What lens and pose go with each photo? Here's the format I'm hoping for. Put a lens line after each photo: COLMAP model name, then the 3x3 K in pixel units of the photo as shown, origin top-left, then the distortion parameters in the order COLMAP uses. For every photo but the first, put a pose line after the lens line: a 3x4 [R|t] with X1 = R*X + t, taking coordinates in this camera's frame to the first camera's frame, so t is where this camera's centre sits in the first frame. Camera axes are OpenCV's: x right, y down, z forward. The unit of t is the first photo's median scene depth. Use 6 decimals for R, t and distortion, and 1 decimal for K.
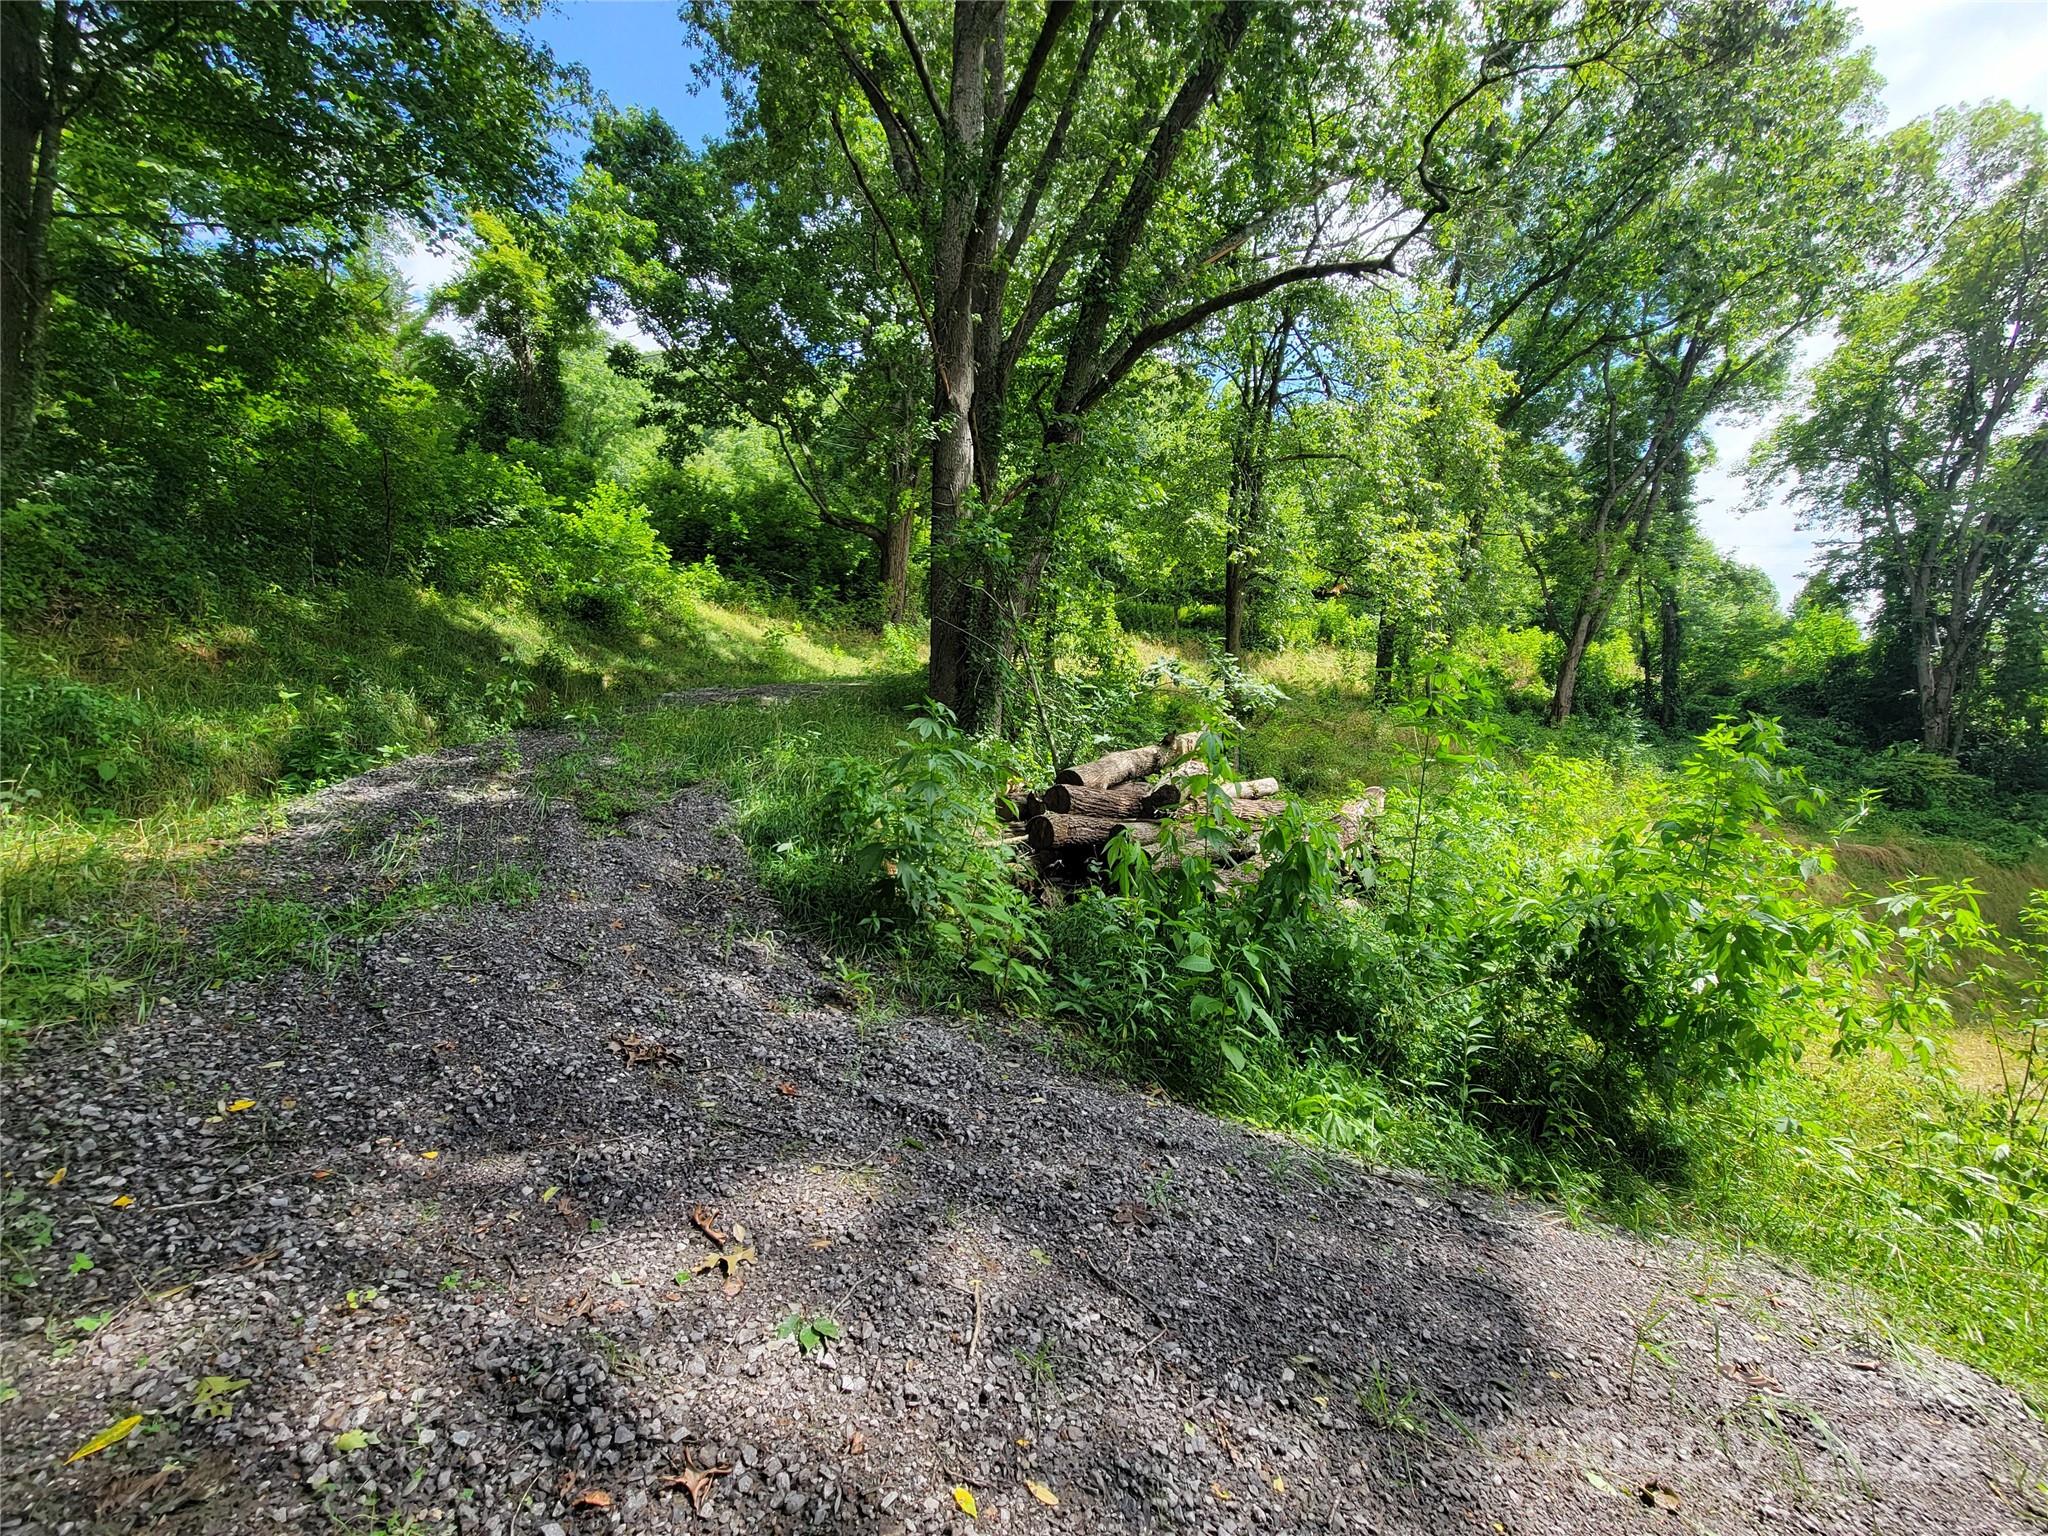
lens RADIAL K [[831.0, 0, 1036.6], [0, 831.0, 769.7], [0, 0, 1]] dist [0.007057, -0.001115]
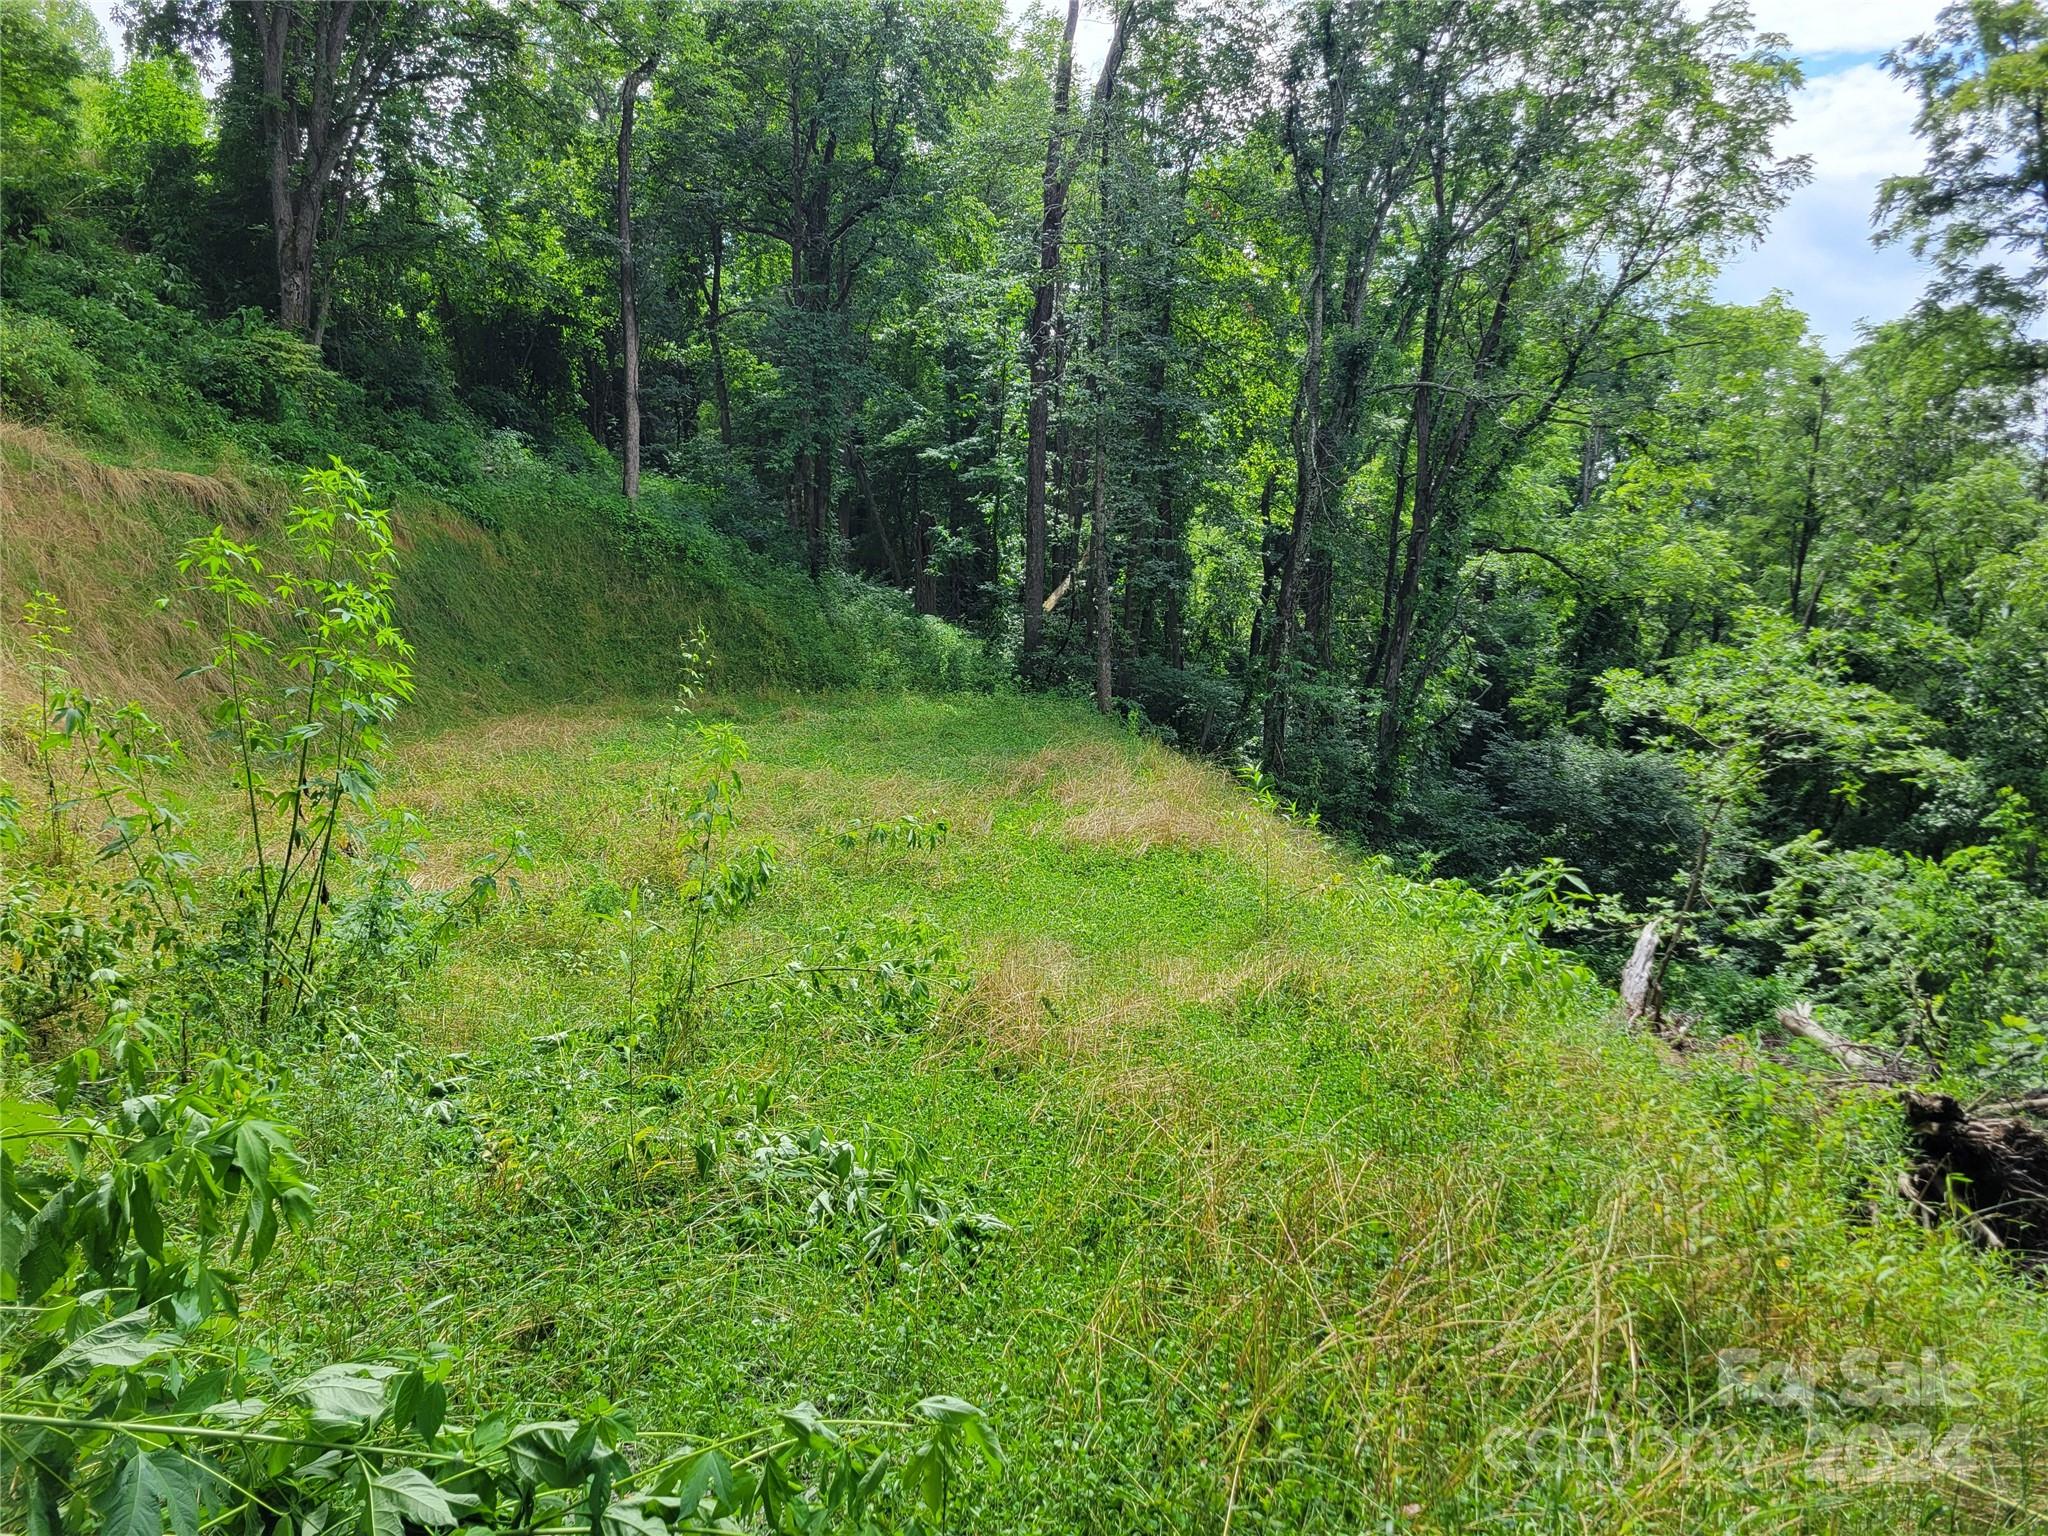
lens RADIAL K [[1529.1, 0, 1007.2], [0, 1529.1, 756.6], [0, 0, 1]] dist [0.041682, -0.009094]
pose [[0.339898, -0.142256, 0.929641, 0.130888], [-0.084638, 0.979855, 0.180886, 0.031175], [-0.936646, -0.140166, 0.321010, 0.085316]]
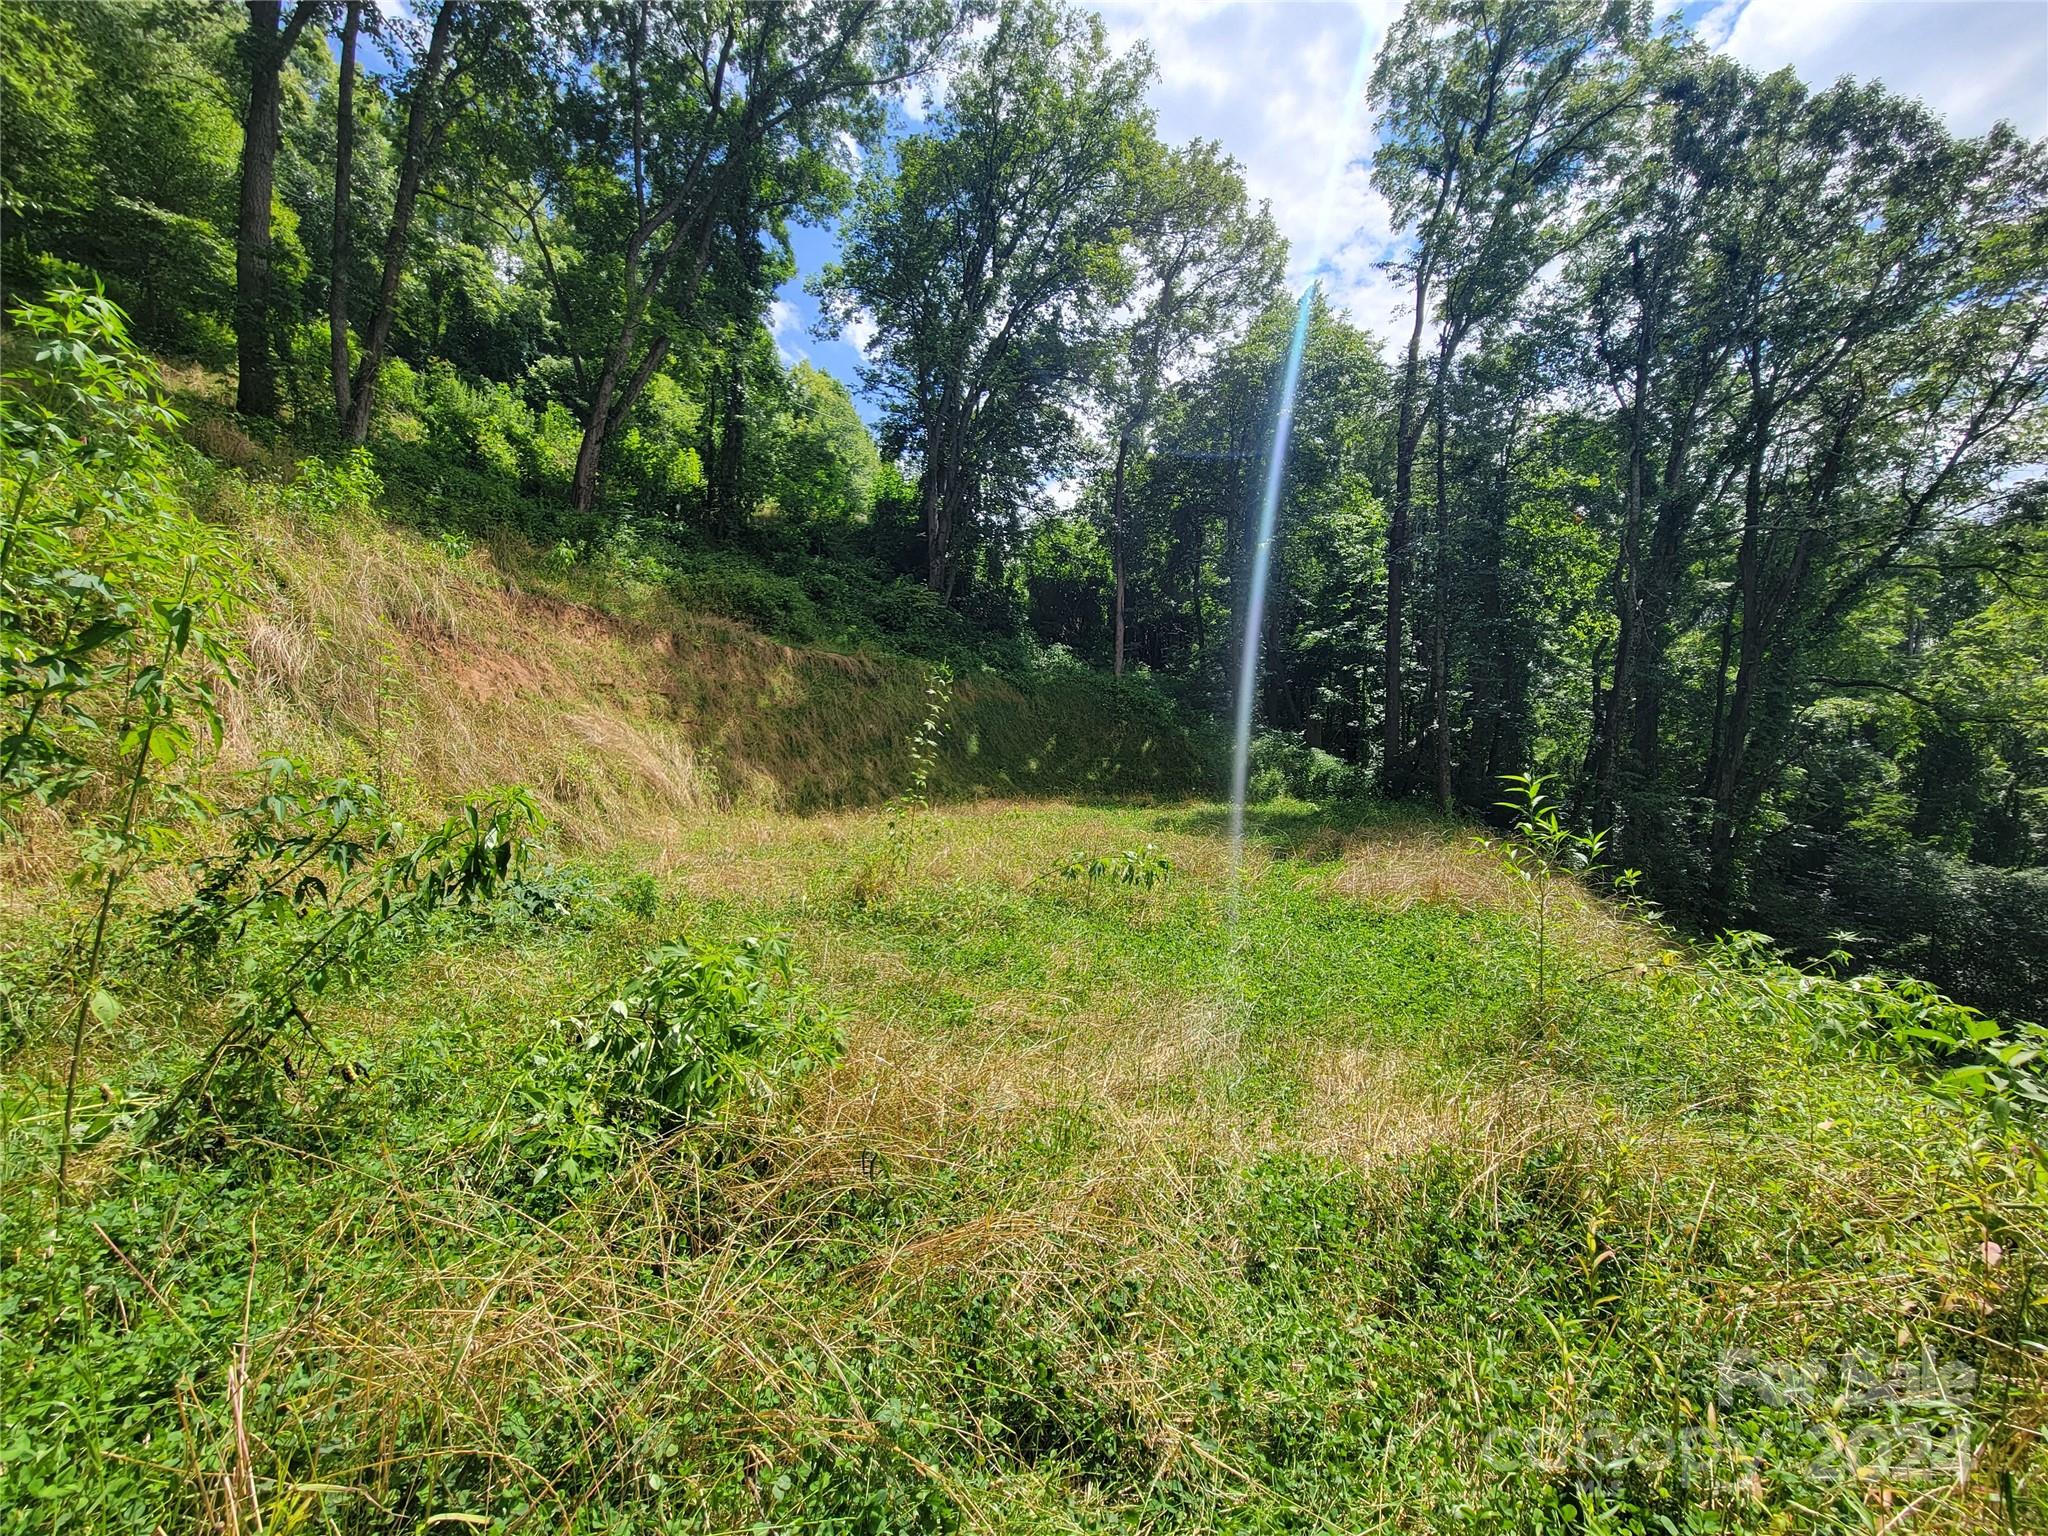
lens RADIAL K [[831.0, 0, 1027.1], [0, 831.0, 772.5], [0, 0, 1]] dist [0.007057, -0.001115]
pose [[0.709468, -0.044287, 0.703345, 0.347878], [-0.045987, 0.992987, 0.108913, 0.084744], [-0.703236, -0.109615, 0.702456, 0.108442]]
